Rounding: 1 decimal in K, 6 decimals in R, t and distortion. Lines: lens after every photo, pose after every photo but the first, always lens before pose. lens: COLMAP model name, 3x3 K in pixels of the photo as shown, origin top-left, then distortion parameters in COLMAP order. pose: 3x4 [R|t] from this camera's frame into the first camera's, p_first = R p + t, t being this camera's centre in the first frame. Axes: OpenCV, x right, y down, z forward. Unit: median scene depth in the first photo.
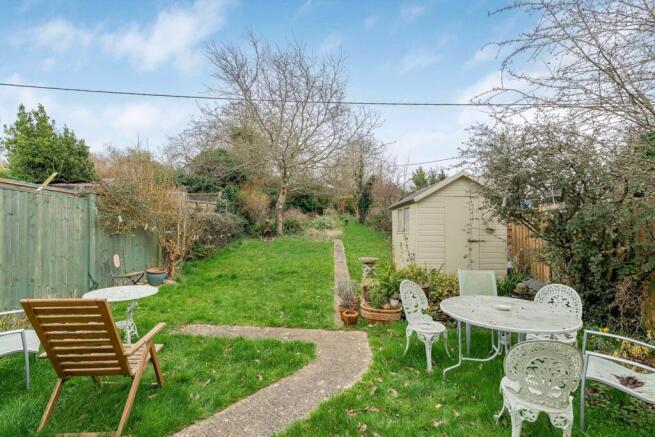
lens RADIAL K [[293.3, 0, 327.5], [0, 293.3, 218.5], [0, 0, 1]] dist [-0.002161, -0.000073]
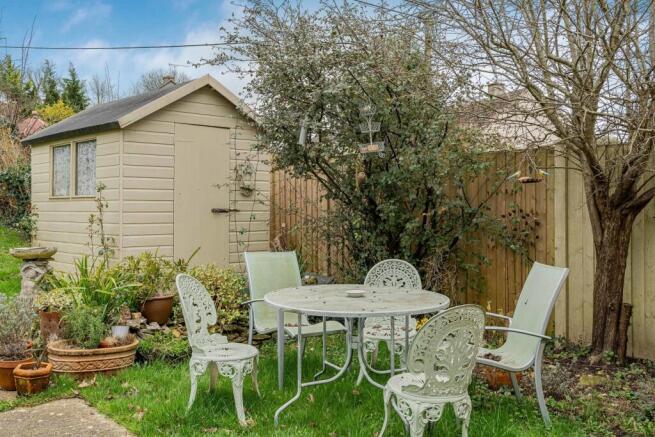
lens RADIAL K [[655.0, 0, 327.5], [0, 655.0, 218.5], [0, 0, 1]] dist [-0.001369, -0.005932]
pose [[0.717157, -0.012063, 0.696807, -0.282438], [-0.025927, 0.998696, 0.043973, 0.048474], [-0.696429, -0.049602, 0.715909, 0.009932]]
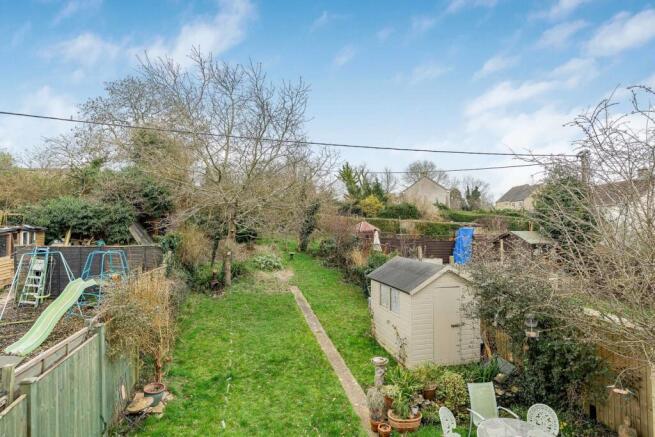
lens RADIAL K [[352.9, 0, 330.5], [0, 352.9, 216.3], [0, 0, 1]] dist [0.000358, 0.000419]
pose [[0.961338, 0.004225, 0.275338, -0.515369], [-0.007713, 0.999903, 0.011585, -0.526798], [-0.275263, -0.013261, 0.961278, -0.276533]]
